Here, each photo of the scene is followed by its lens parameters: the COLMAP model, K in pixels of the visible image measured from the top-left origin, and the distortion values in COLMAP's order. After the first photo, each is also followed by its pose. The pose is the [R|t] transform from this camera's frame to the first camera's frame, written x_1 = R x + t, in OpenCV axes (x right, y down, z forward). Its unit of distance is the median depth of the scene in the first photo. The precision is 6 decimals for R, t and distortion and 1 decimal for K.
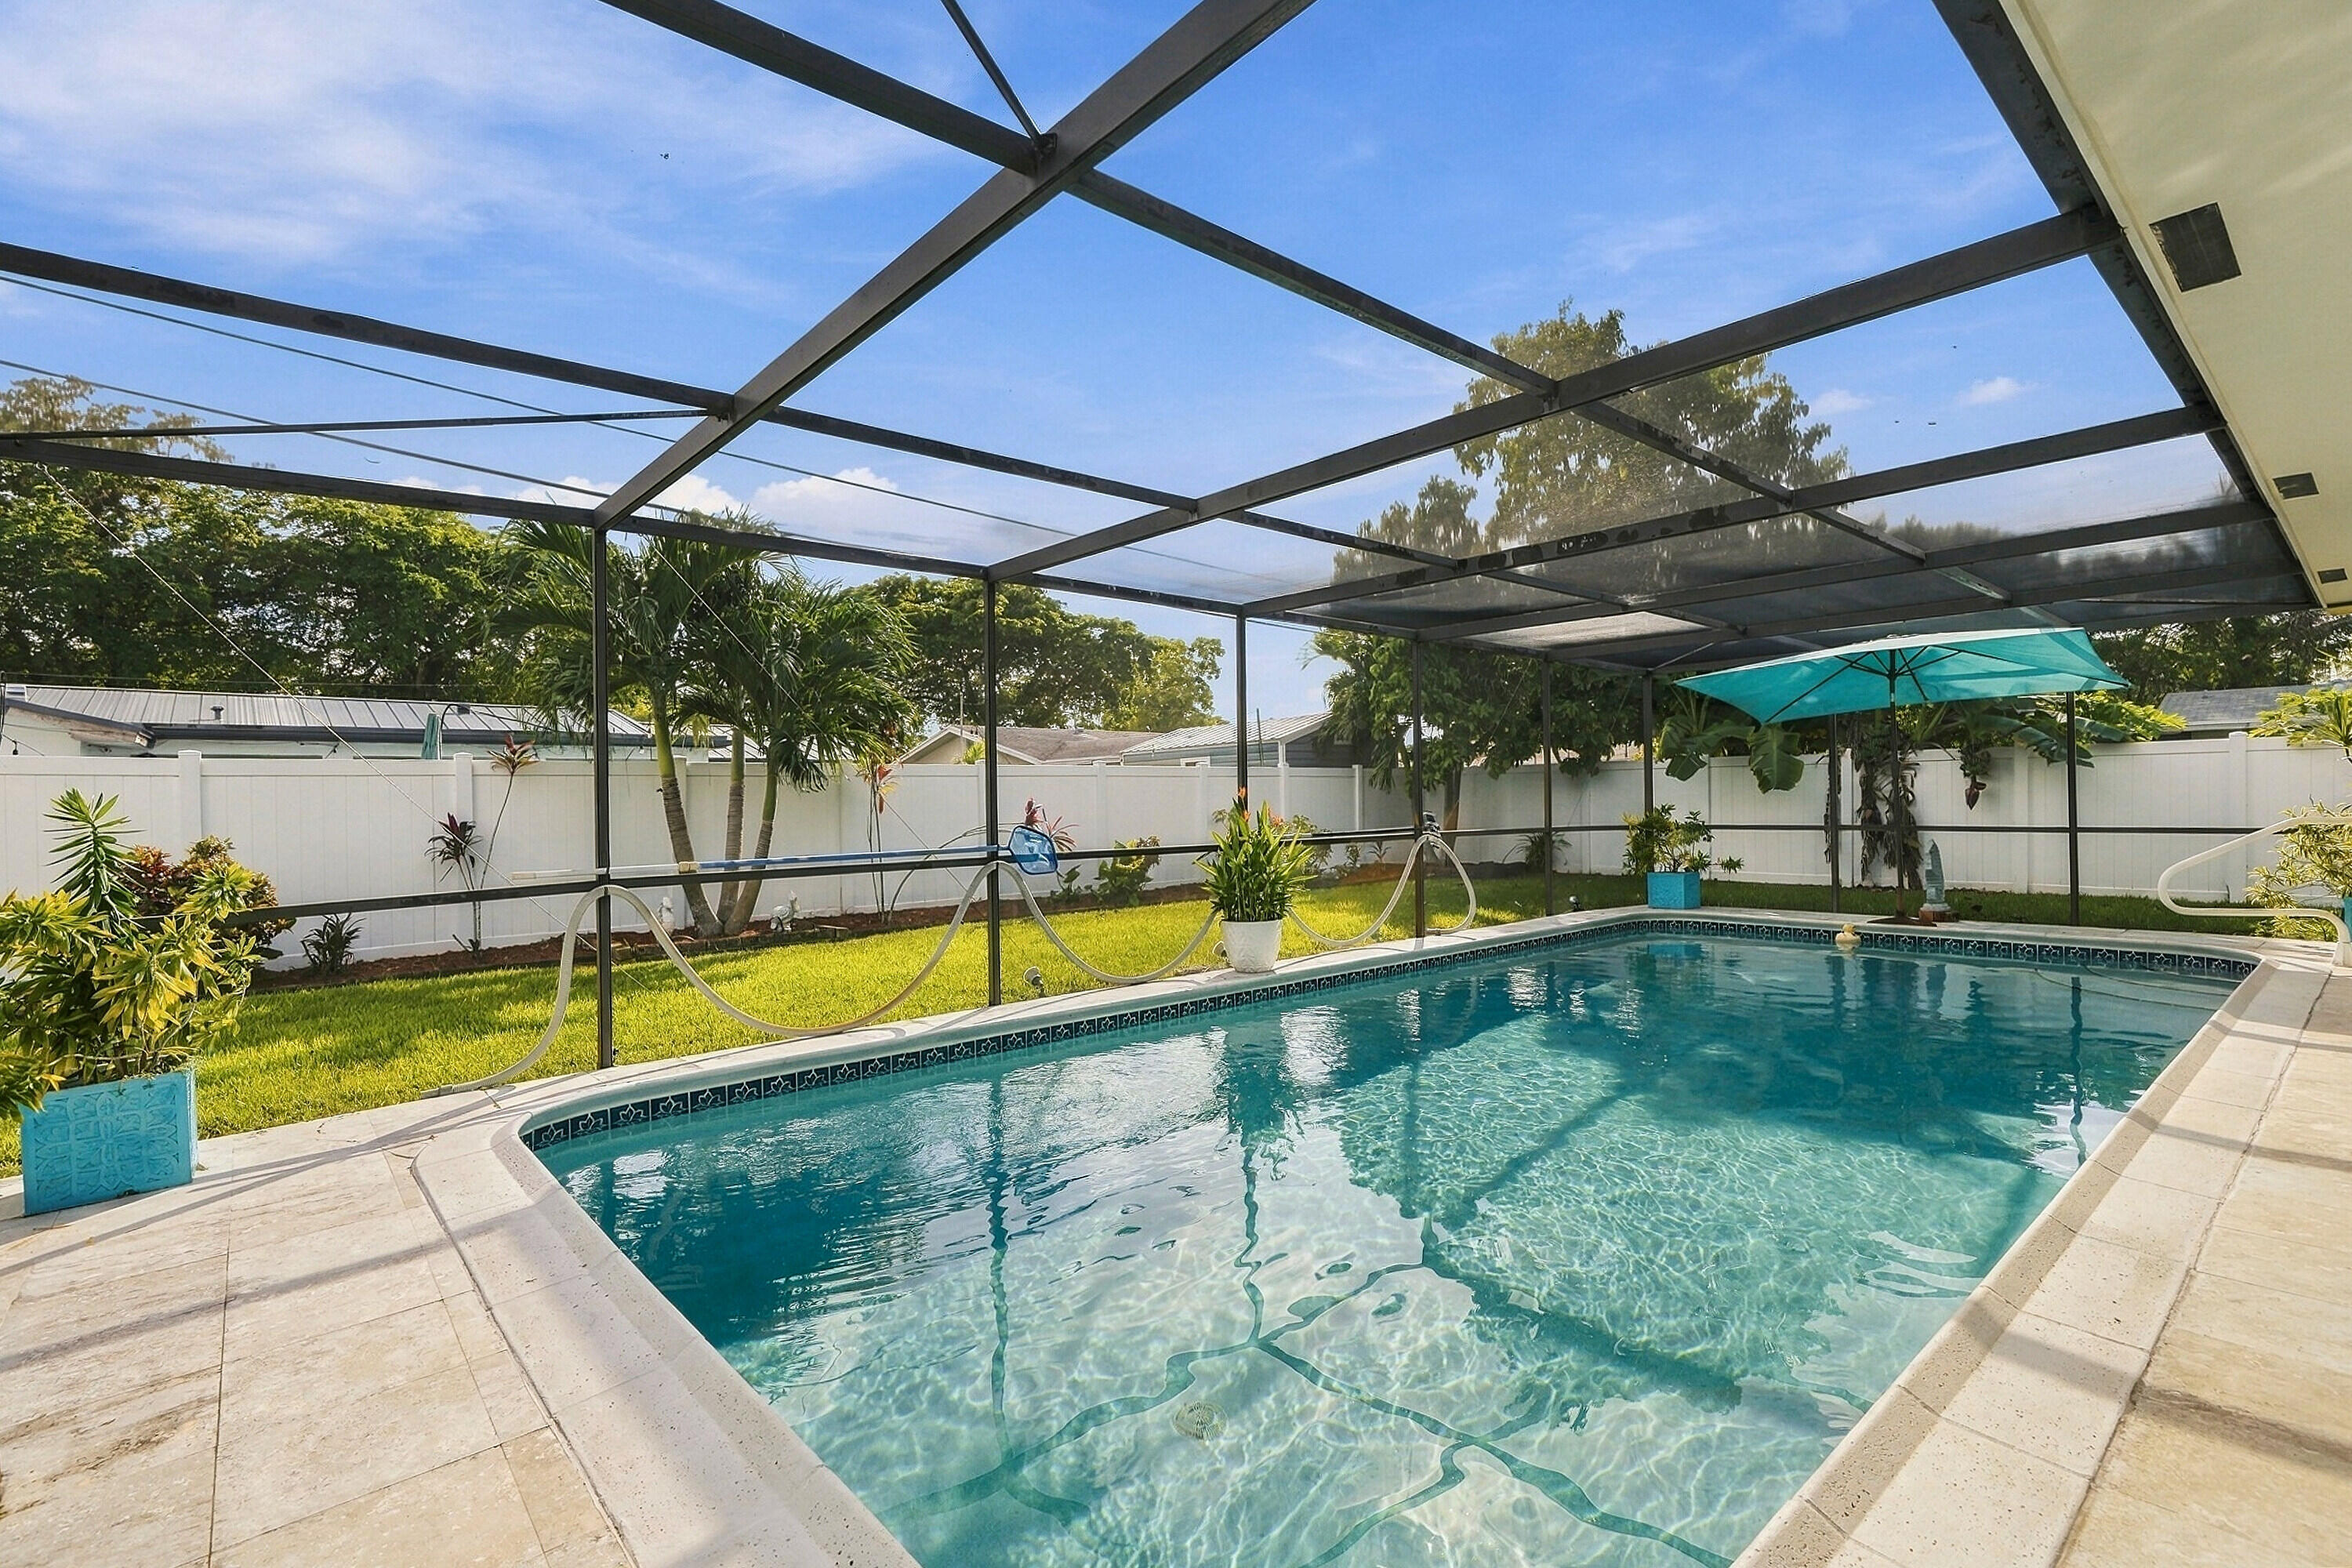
lens RADIAL K [[1070.3, 0, 1170.1], [0, 1070.3, 815.0], [0, 0, 1]] dist [0.000936, 0.000042]
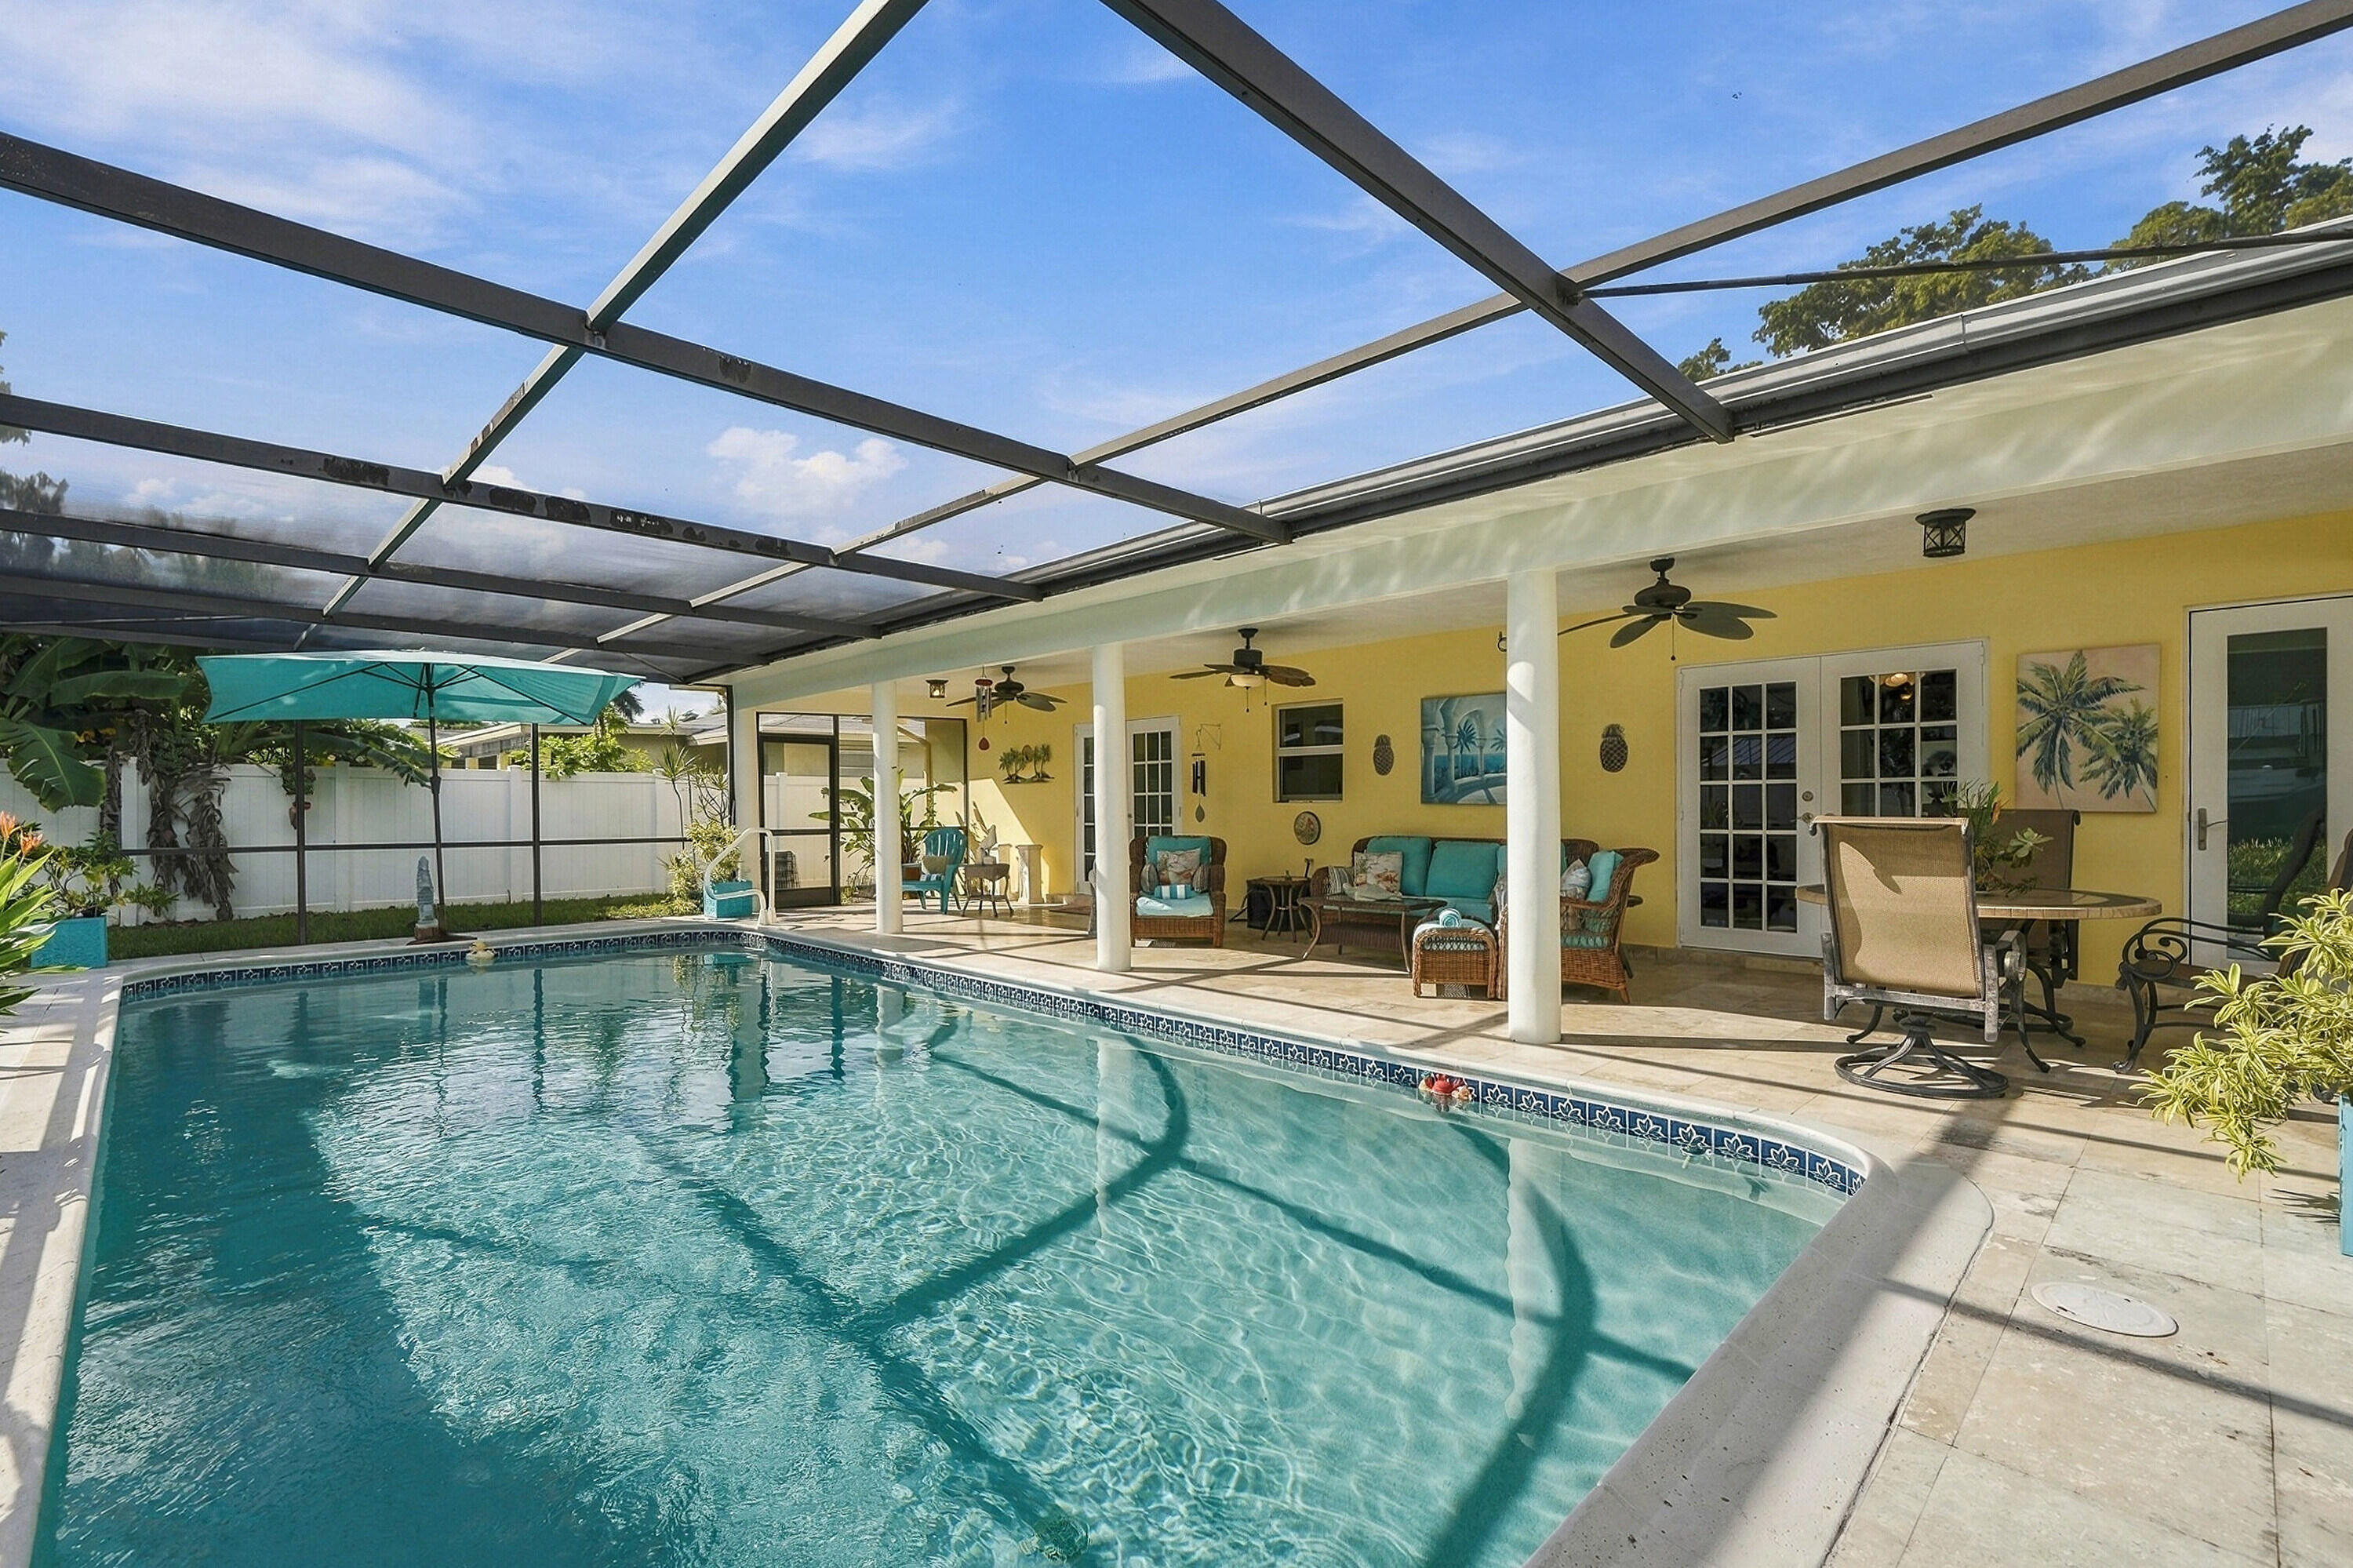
lens RADIAL K [[1070.8, 0, 1170.6], [0, 1070.8, 815.1], [0, 0, 1]] dist [0.000936, 0.000042]
pose [[-0.078696, 0.007654, 0.996869, -0.252508], [0.017322, 0.999830, -0.006309, 0.001258], [-0.996748, 0.016772, -0.078815, 0.289868]]
